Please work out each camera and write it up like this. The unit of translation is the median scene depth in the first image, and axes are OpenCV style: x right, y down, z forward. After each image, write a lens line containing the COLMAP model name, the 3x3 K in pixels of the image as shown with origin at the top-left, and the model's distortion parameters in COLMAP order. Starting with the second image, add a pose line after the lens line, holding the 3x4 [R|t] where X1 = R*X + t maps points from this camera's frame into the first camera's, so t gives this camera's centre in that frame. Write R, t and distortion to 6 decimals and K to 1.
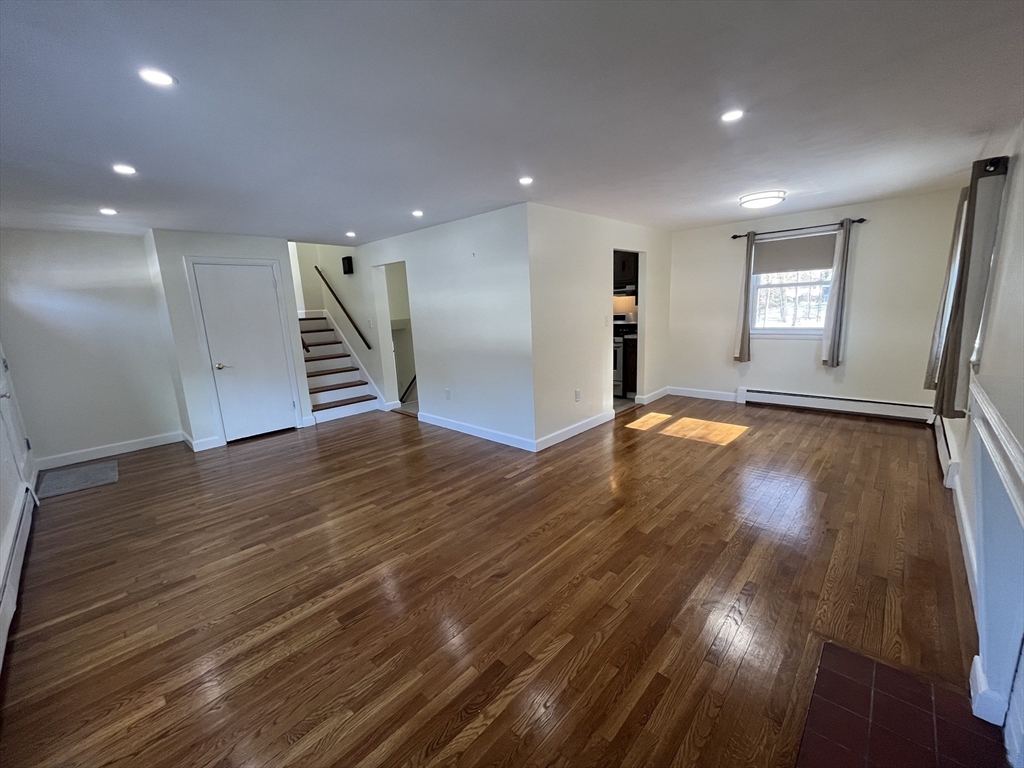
lens RADIAL K [[412.5, 0, 510.4], [0, 412.5, 386.0], [0, 0, 1]] dist [-0.002923, -0.000421]
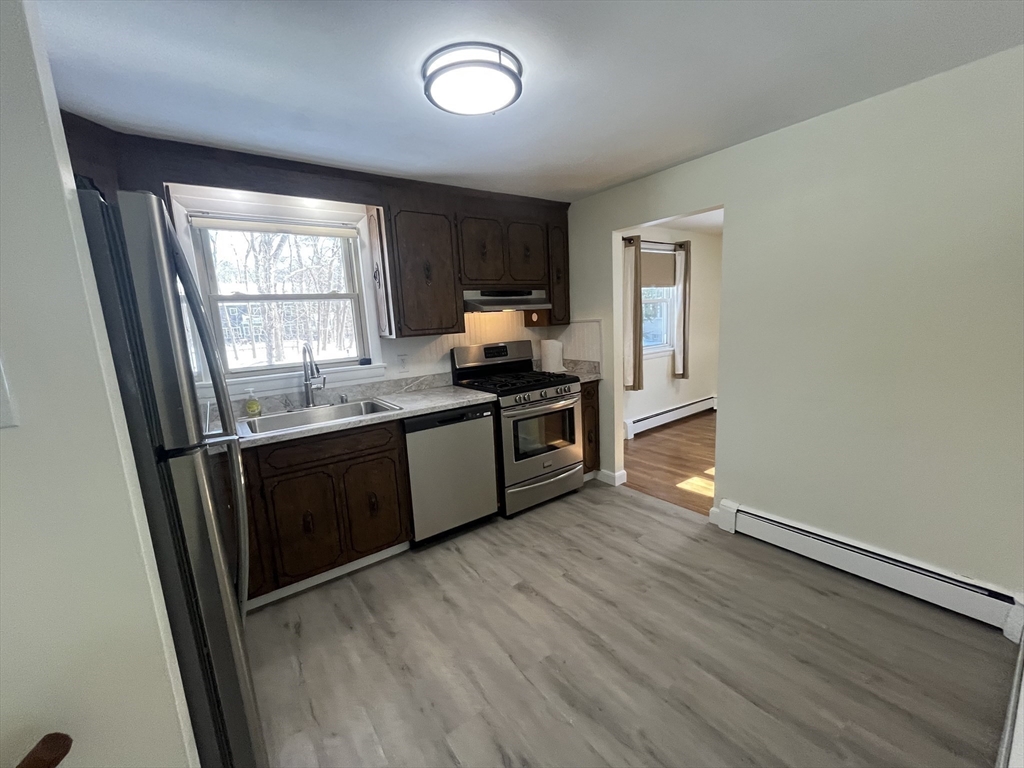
lens RADIAL K [[412.5, 0, 510.4], [0, 412.5, 386.0], [0, 0, 1]] dist [-0.002923, -0.000421]
pose [[0.183421, -0.128813, 0.974558, -0.460190], [0.237759, 0.967757, 0.083165, -0.300851], [-0.953849, 0.216455, 0.208134, 1.631567]]
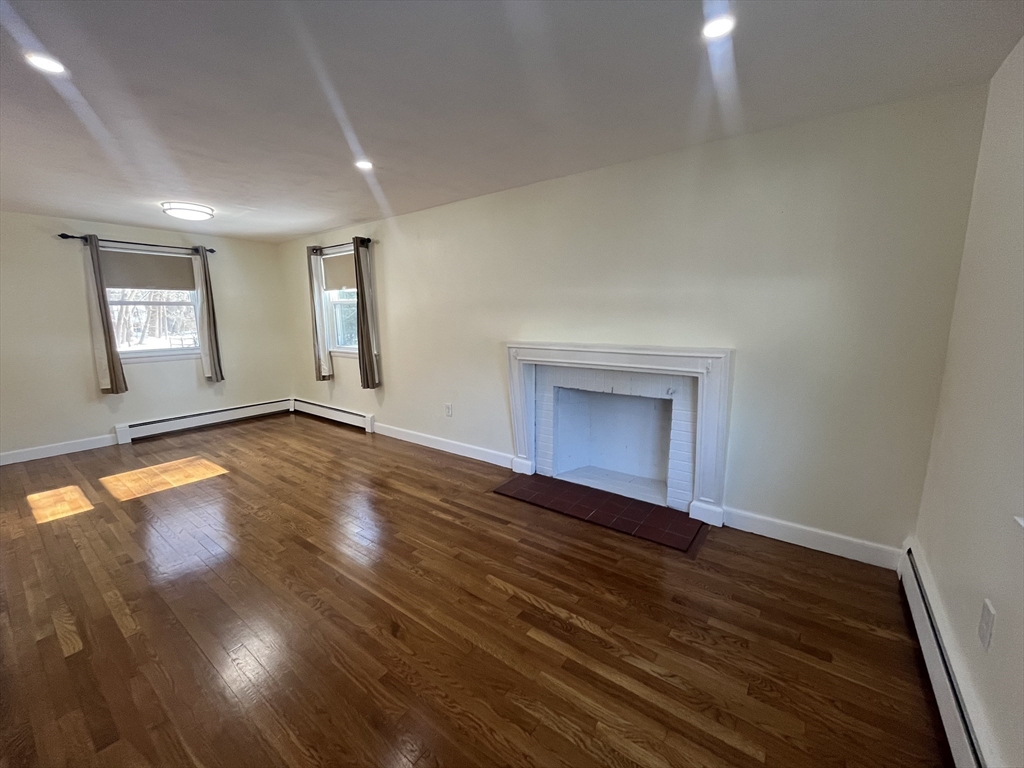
lens RADIAL K [[412.5, 0, 510.4], [0, 412.5, 386.0], [0, 0, 1]] dist [-0.002923, -0.000421]
pose [[-0.109020, -0.123839, 0.986295, -0.498187], [0.205902, 0.967877, 0.144286, -0.045647], [-0.972481, 0.218810, -0.080020, 0.465440]]
